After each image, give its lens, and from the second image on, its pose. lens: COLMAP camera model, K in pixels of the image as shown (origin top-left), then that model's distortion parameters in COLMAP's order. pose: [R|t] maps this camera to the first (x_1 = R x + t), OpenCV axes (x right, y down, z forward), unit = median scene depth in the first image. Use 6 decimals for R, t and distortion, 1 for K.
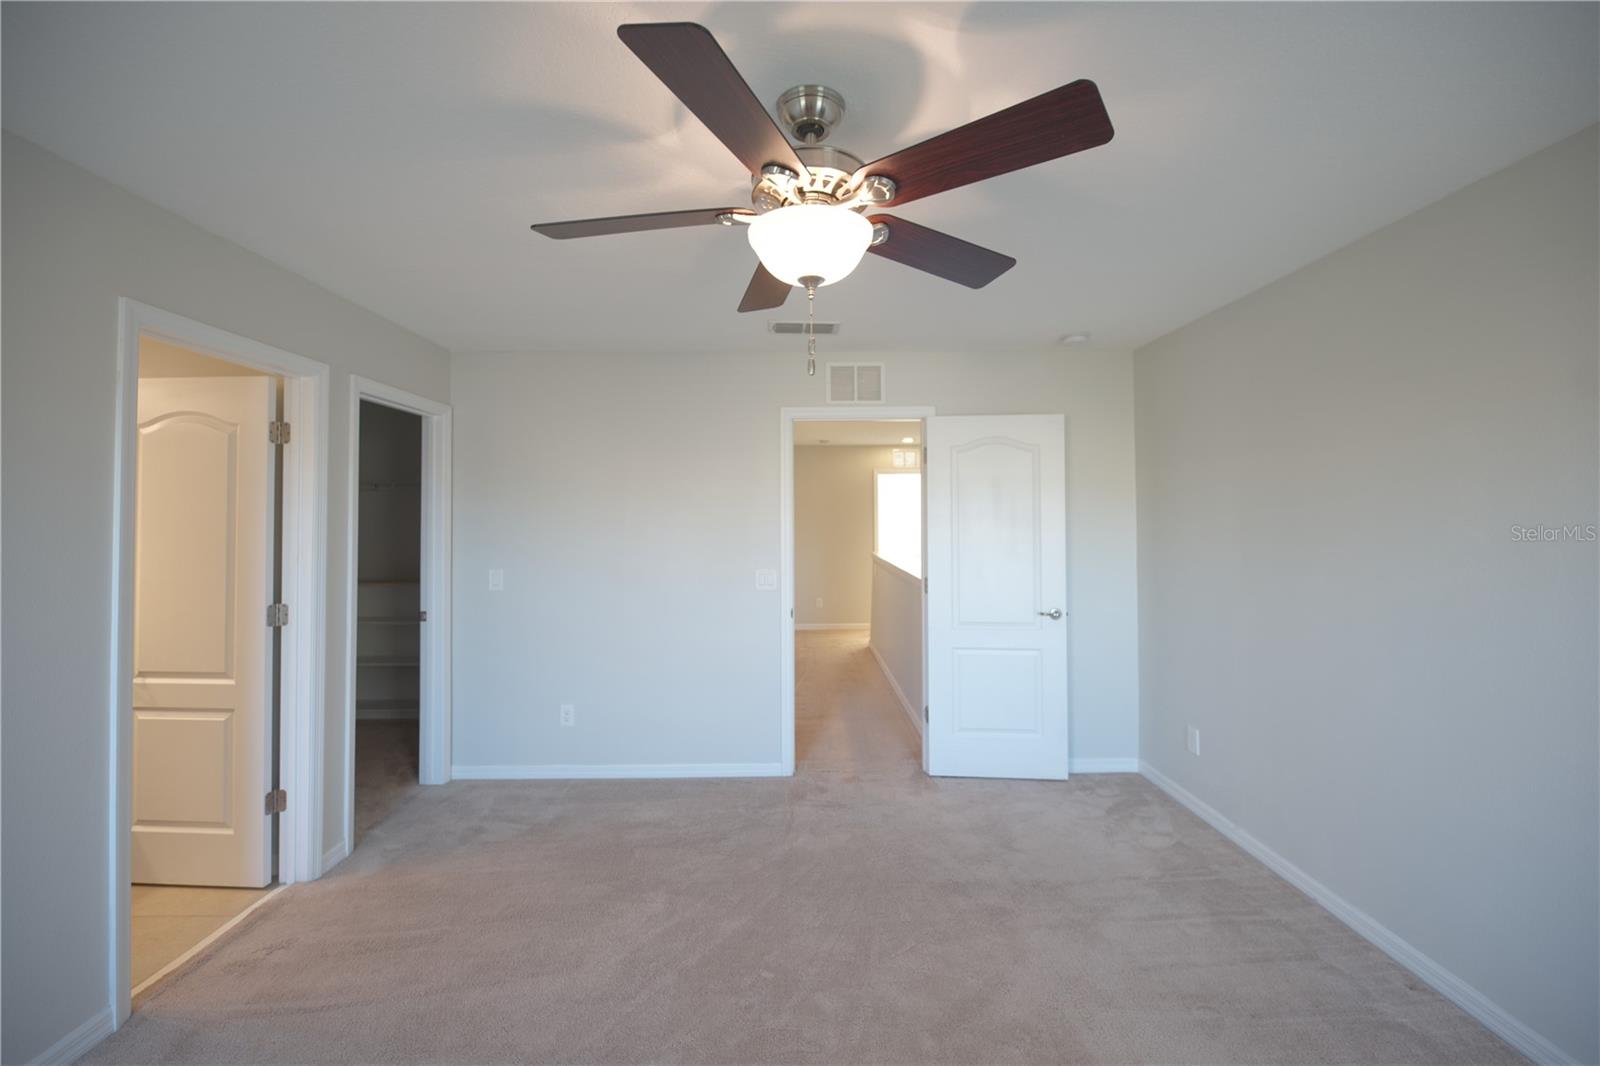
lens RADIAL K [[626.7, 0, 800.0], [0, 626.7, 533.0], [0, 0, 1]] dist [0.001130, 0.000108]
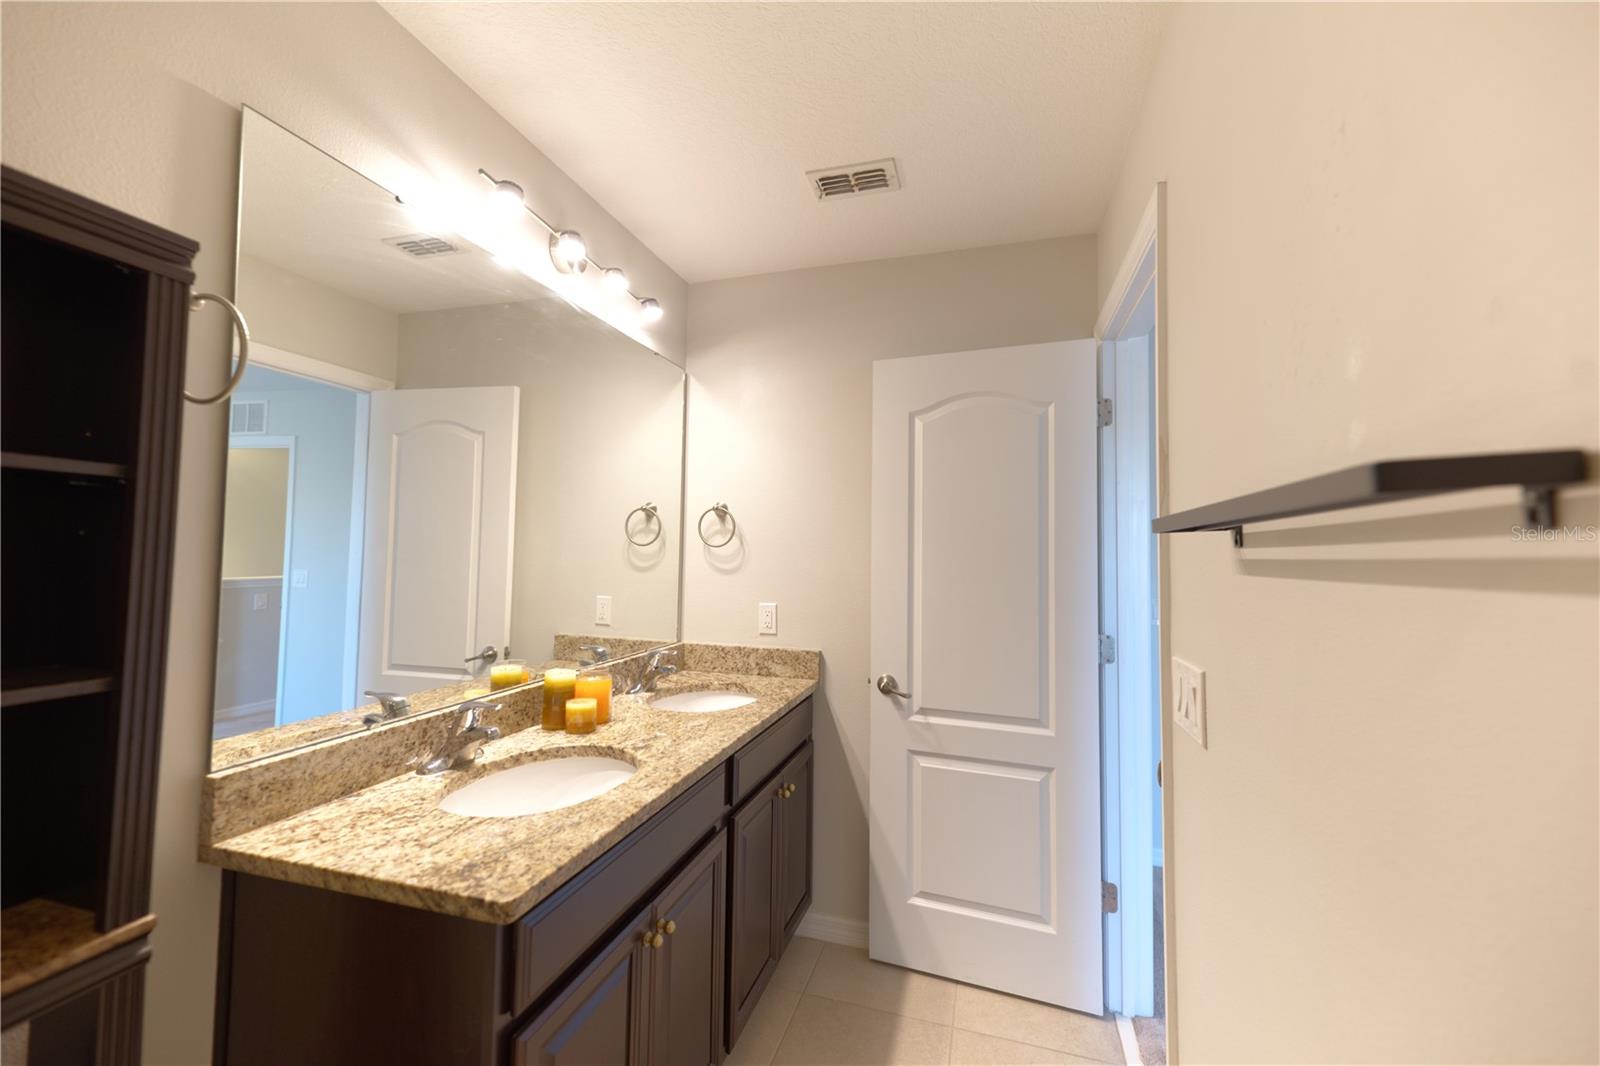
lens RADIAL K [[626.7, 0, 800.0], [0, 626.7, 533.0], [0, 0, 1]] dist [0.001130, 0.000108]
pose [[0.960192, 0.012017, -0.279083, -0.980898], [-0.020802, 0.999376, -0.028539, 0.018863], [0.278566, 0.033208, 0.959843, 0.159845]]
